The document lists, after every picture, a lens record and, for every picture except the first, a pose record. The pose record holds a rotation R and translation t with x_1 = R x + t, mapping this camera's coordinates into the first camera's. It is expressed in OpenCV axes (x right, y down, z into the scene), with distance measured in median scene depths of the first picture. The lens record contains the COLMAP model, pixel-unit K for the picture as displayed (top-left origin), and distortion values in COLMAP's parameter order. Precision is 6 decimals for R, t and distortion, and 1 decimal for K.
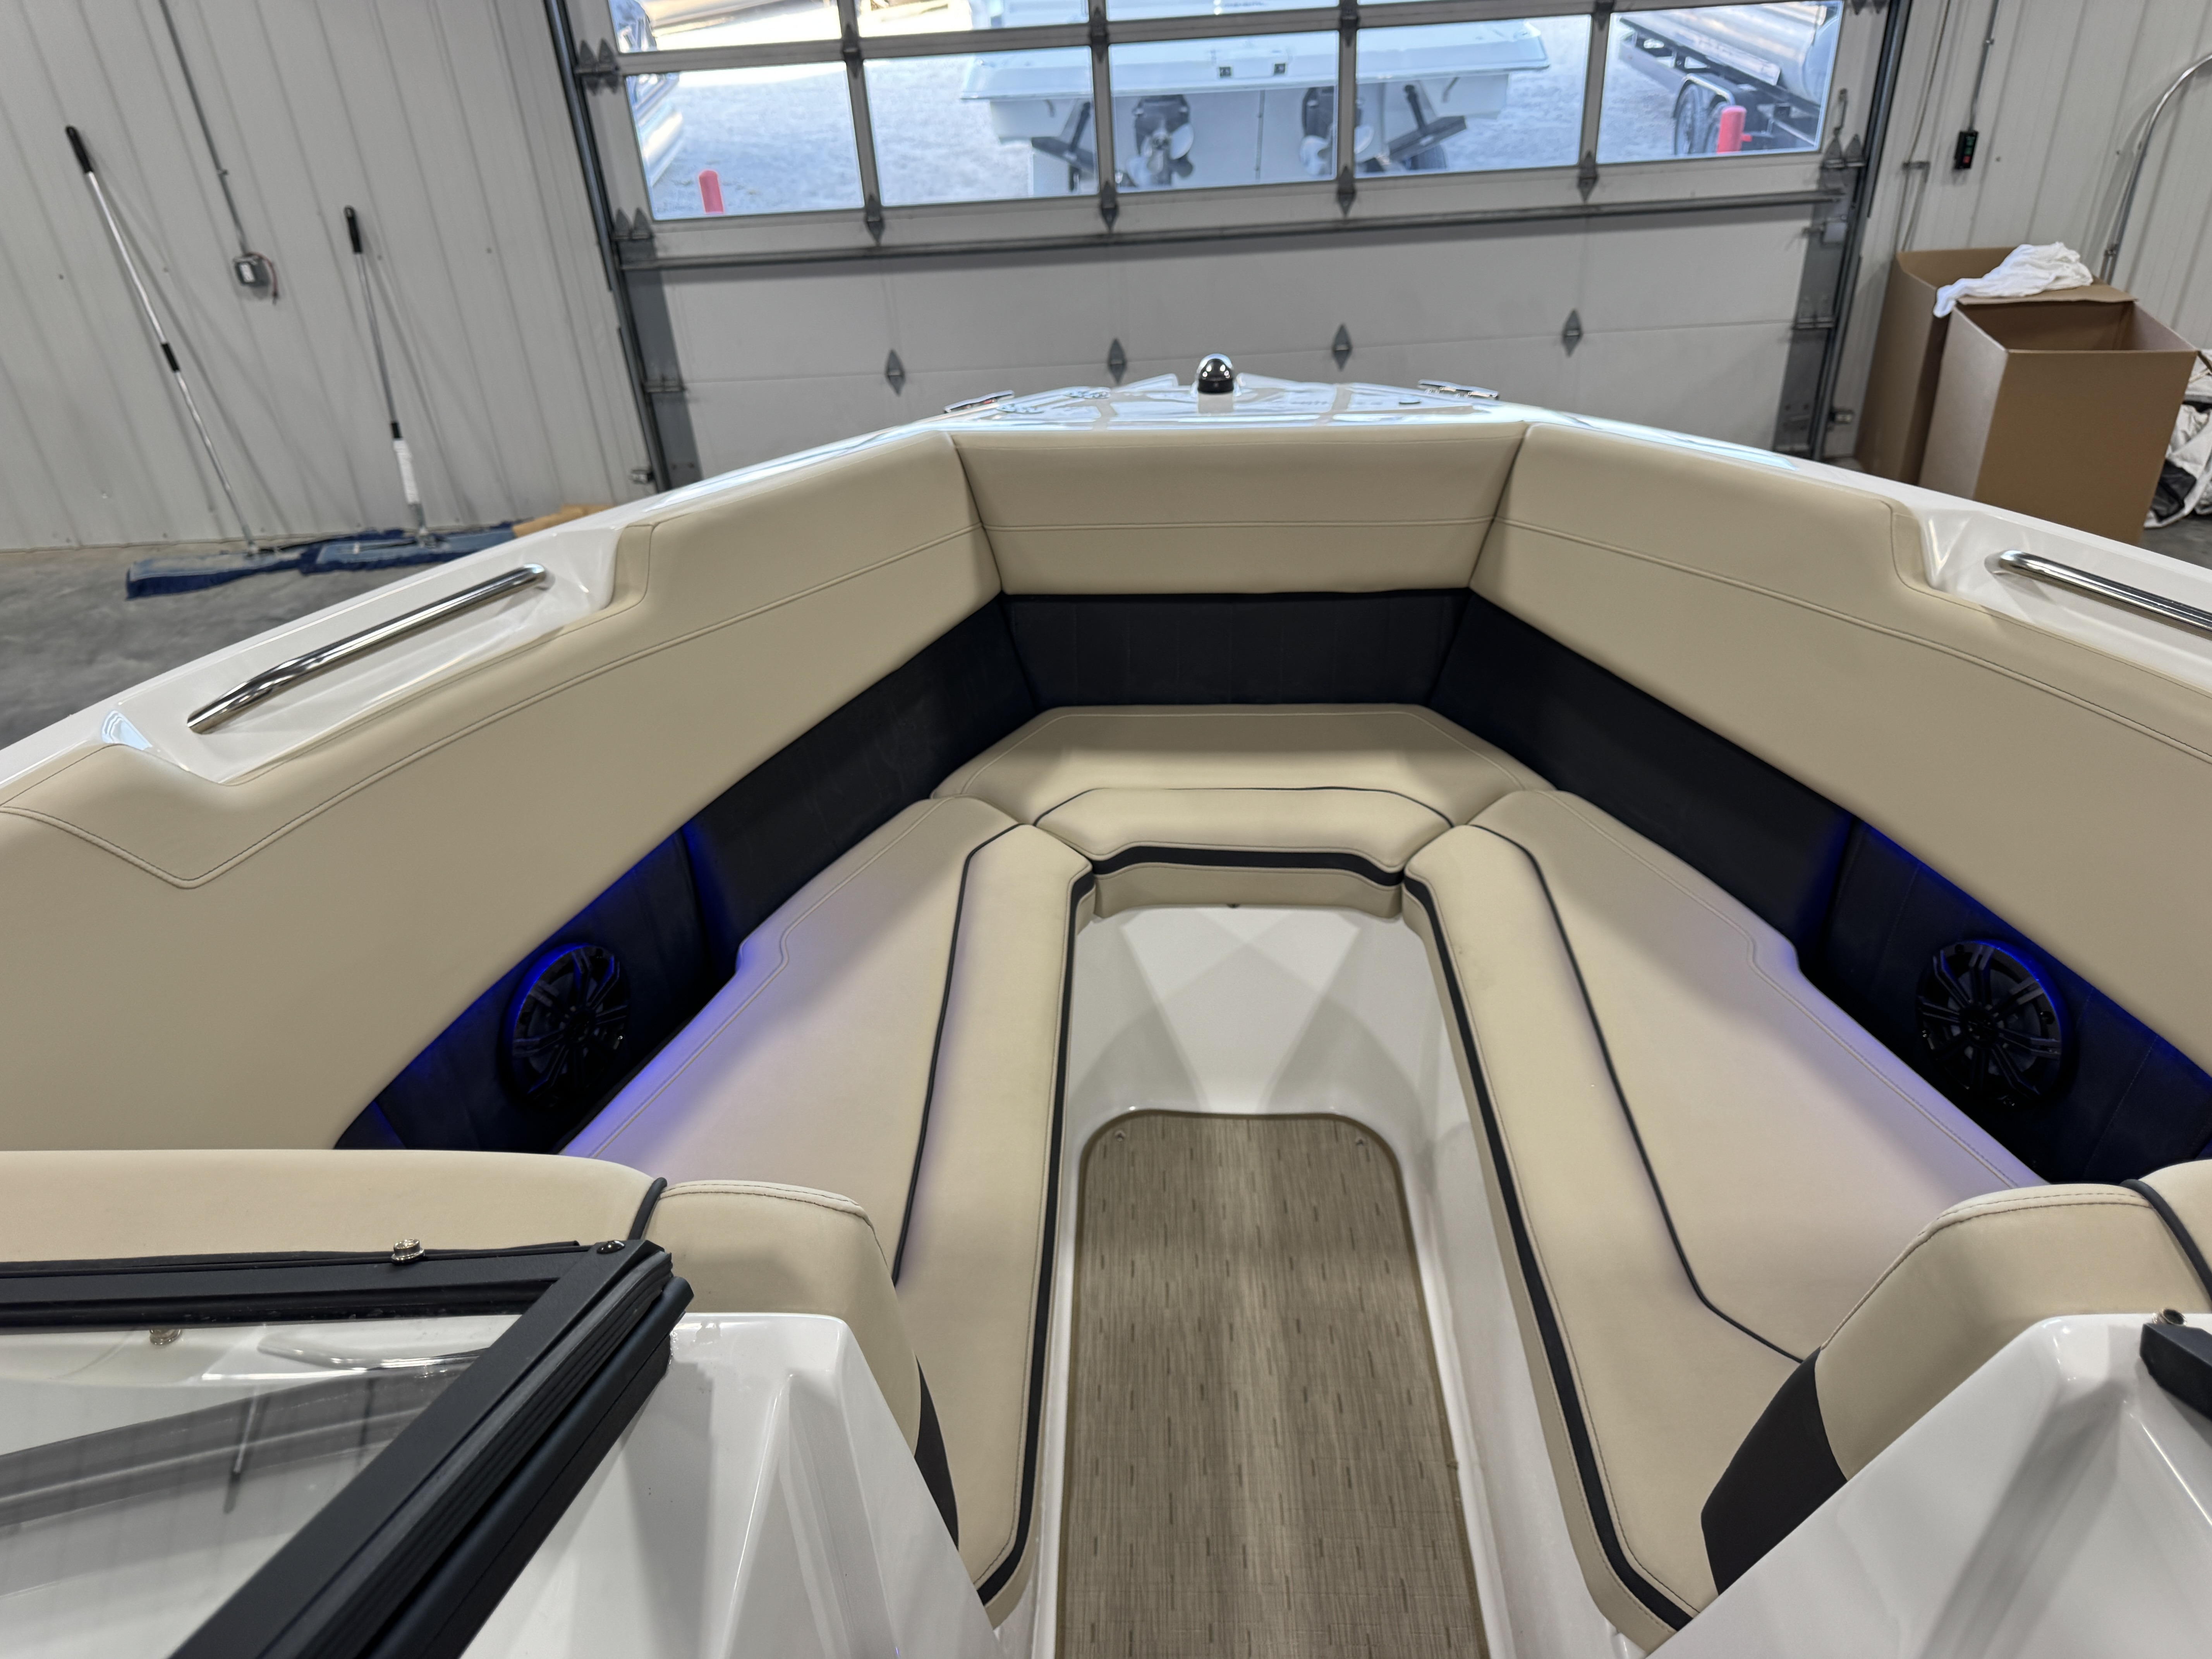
lens RADIAL K [[1622.3, 0, 1106.0], [0, 1622.3, 829.5], [0, 0, 1]] dist [0.047300, -0.063191]
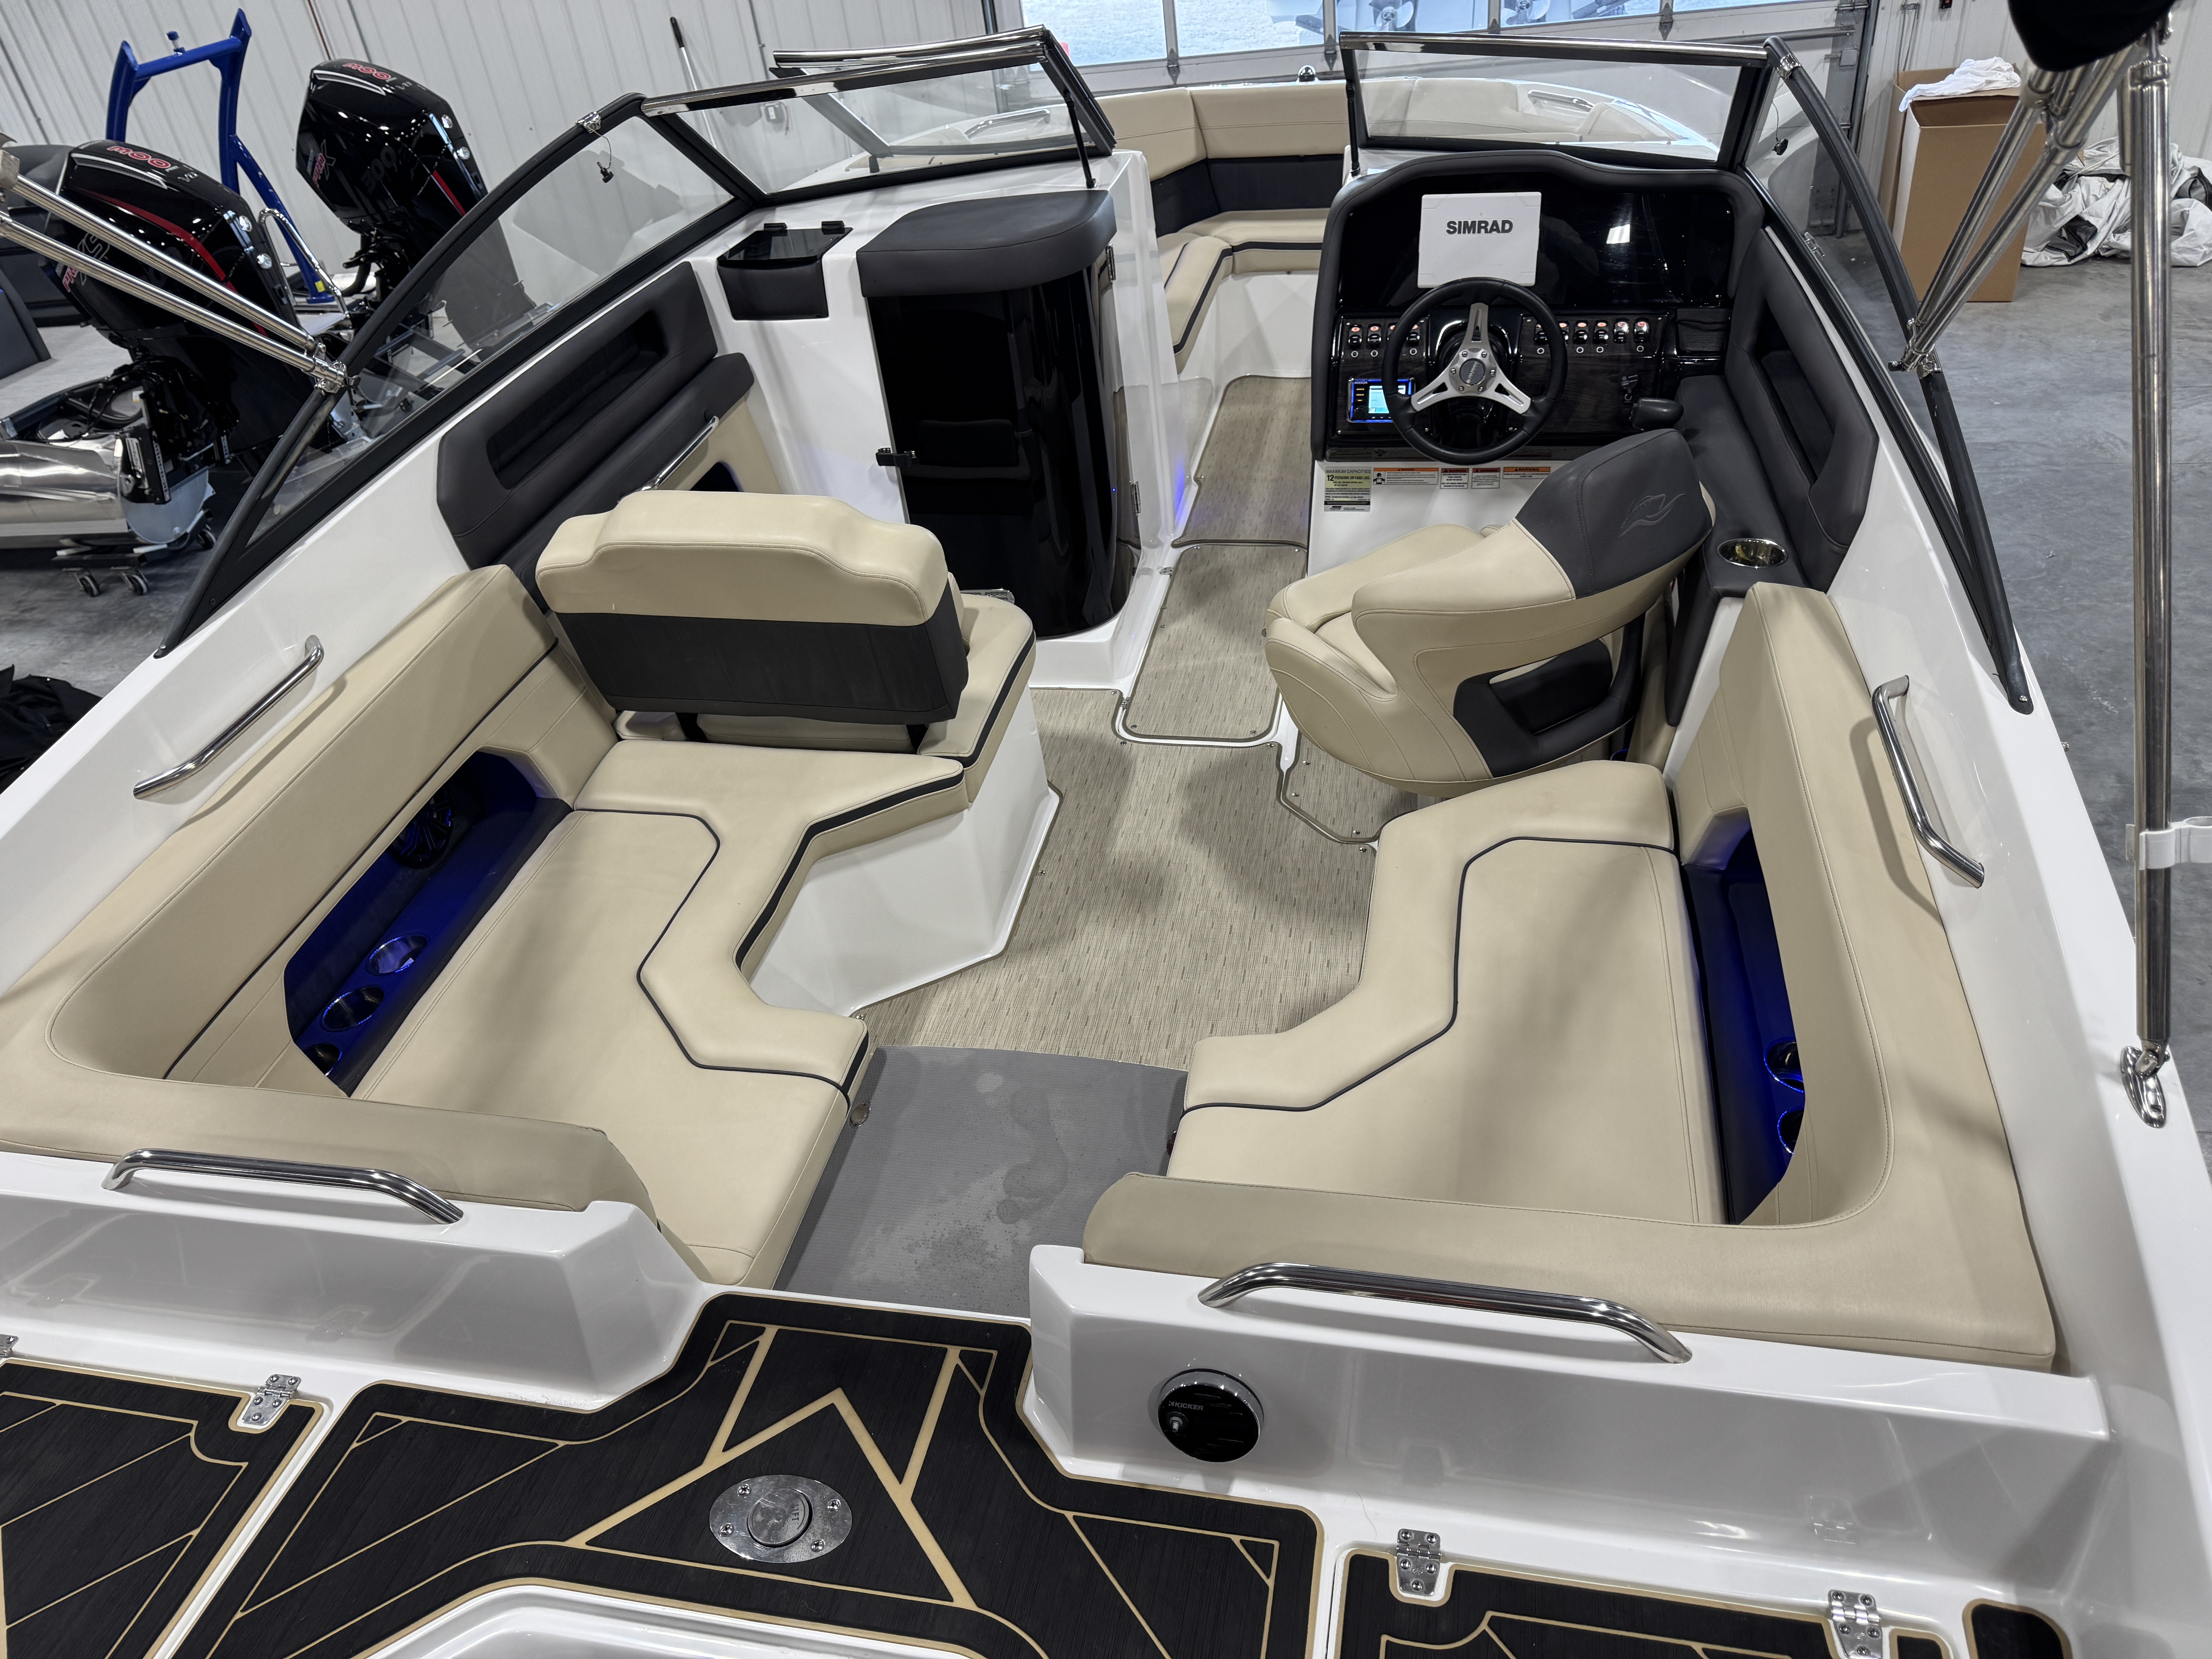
lens RADIAL K [[1571.6, 0, 1106.0], [0, 1571.6, 829.5], [0, 0, 1]] dist [0.031455, -0.025271]
pose [[0.984181, 0.057612, -0.167535, 0.082129], [-0.048022, 0.996998, 0.060742, 0.244513], [0.170531, -0.051736, 0.983993, -0.485666]]
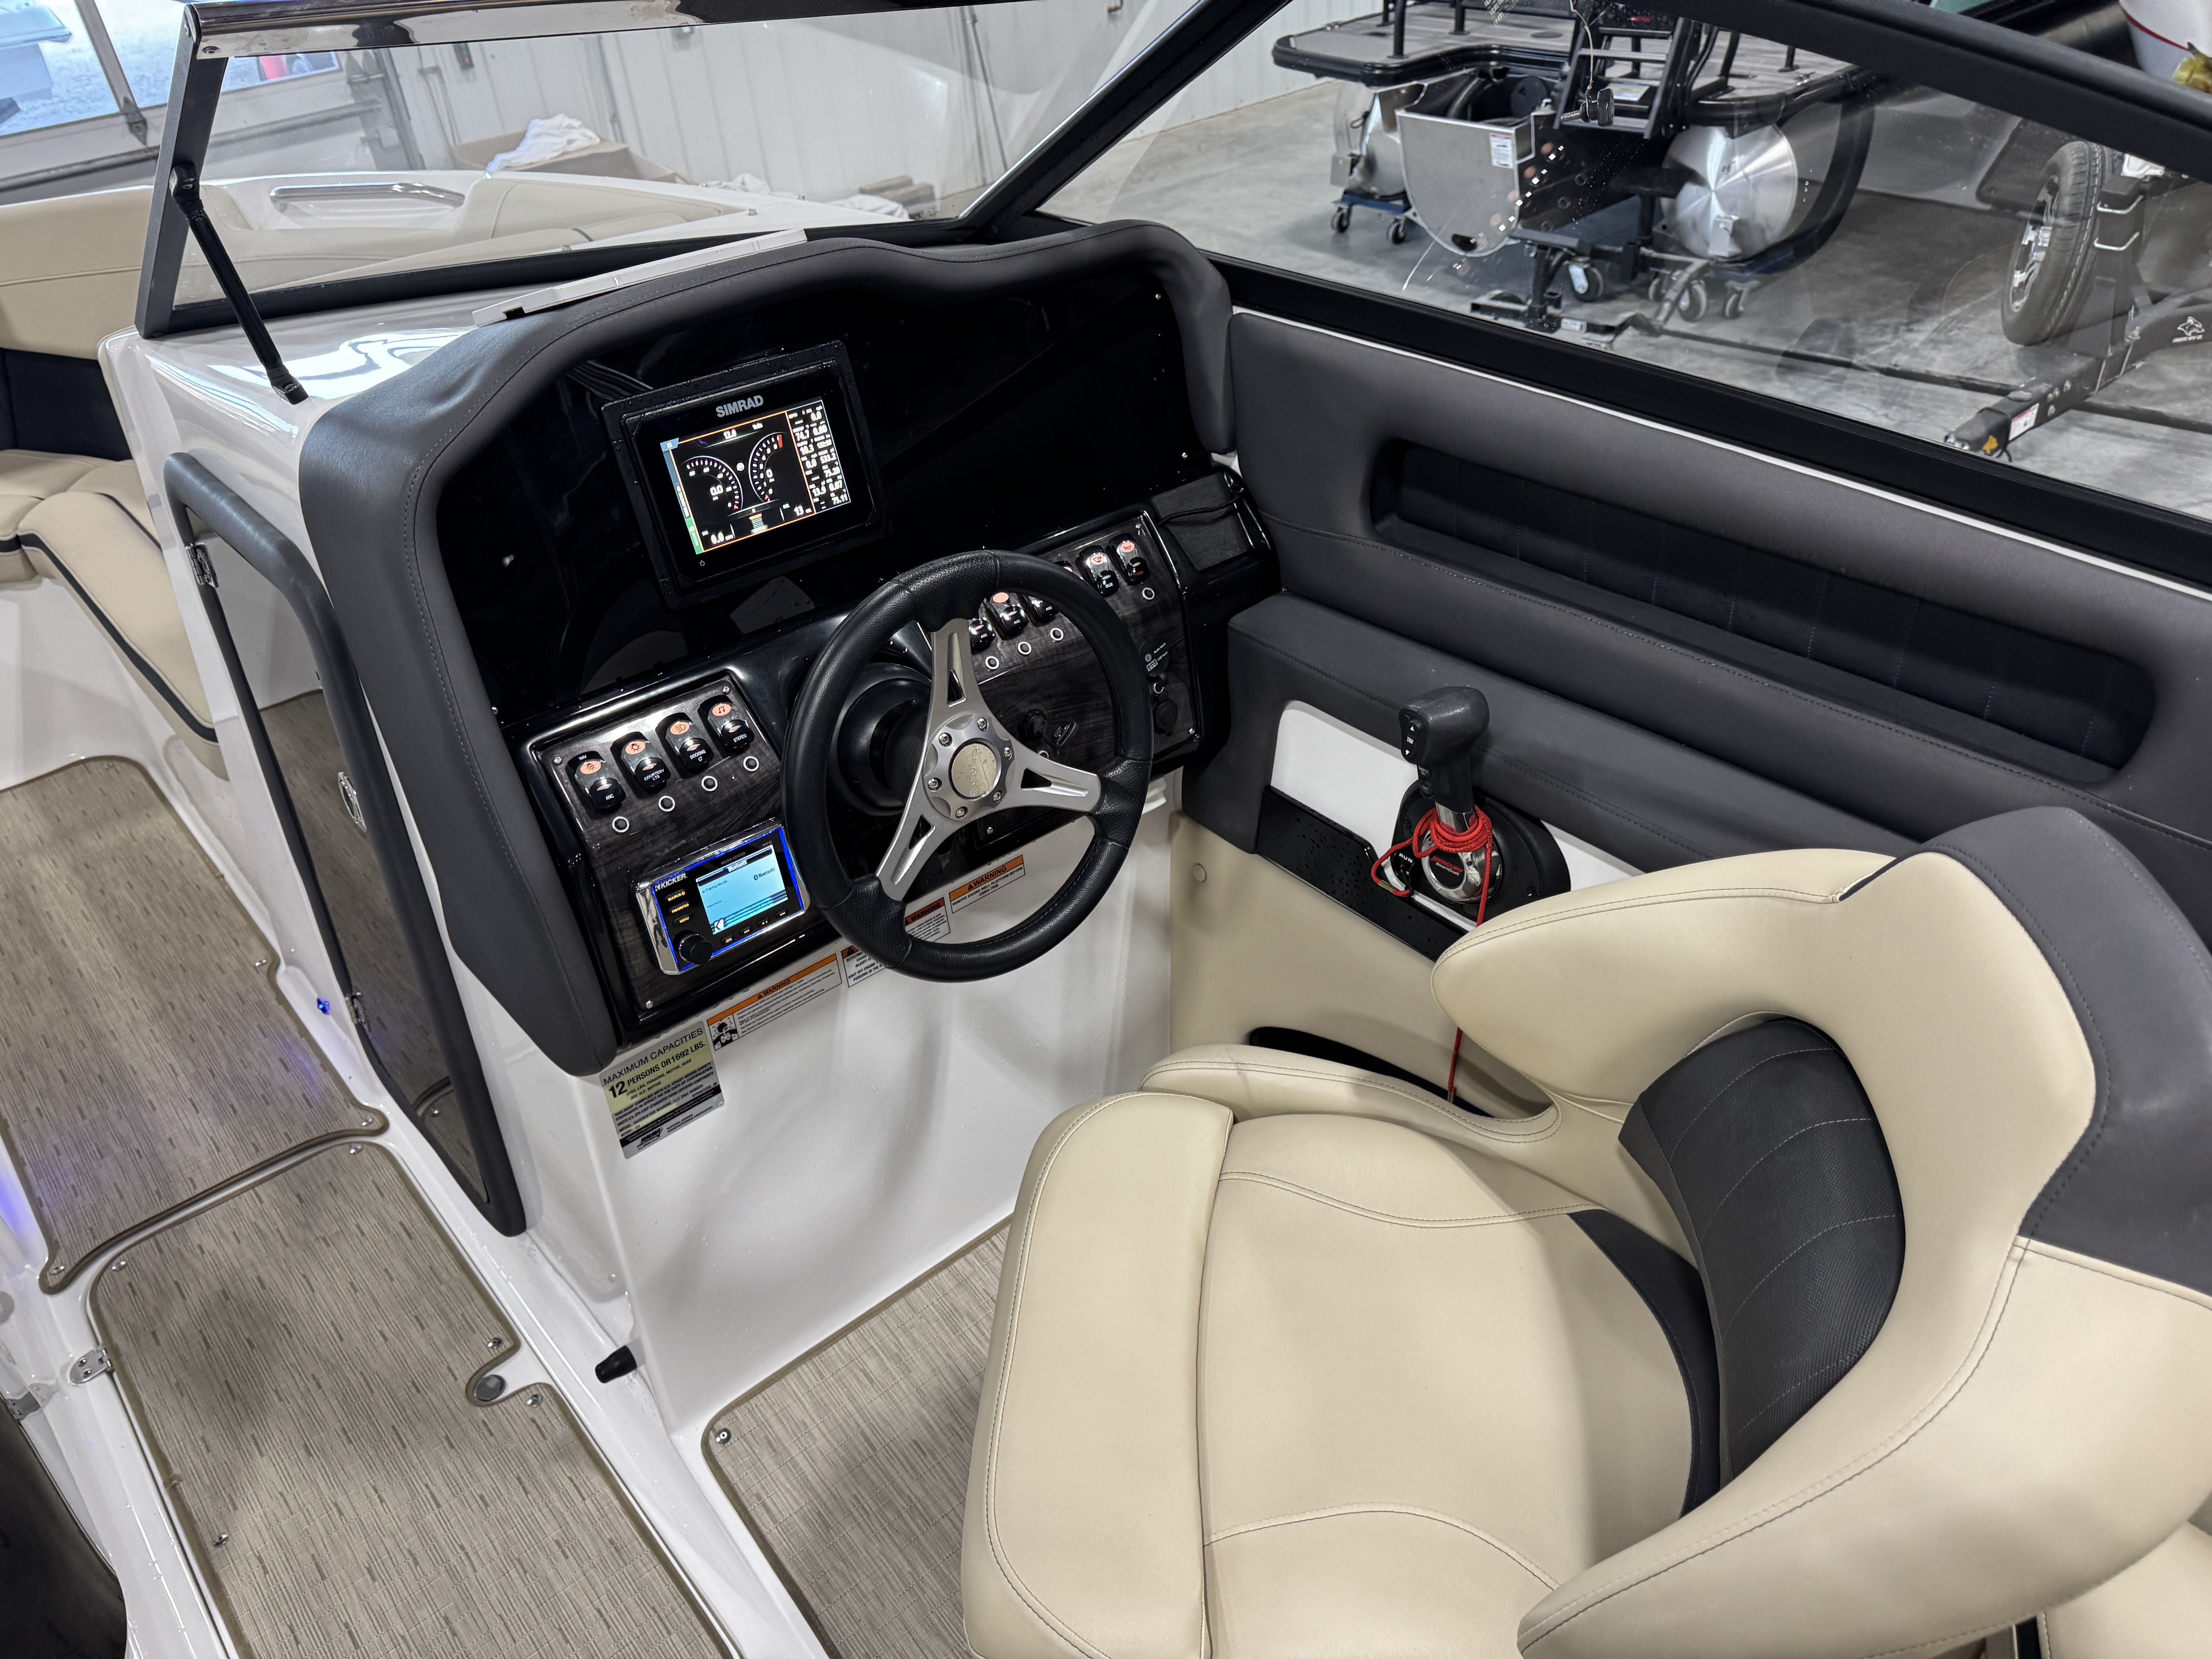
lens RADIAL K [[1579.0, 0, 1136.3], [0, 1579.0, 824.5], [0, 0, 1]] dist [0.050742, -0.052124]
pose [[0.730925, -0.394215, 0.557085, 0.007845], [0.382982, 0.912576, 0.143281, 0.121558], [-0.564866, 0.108626, 0.818002, -0.176445]]
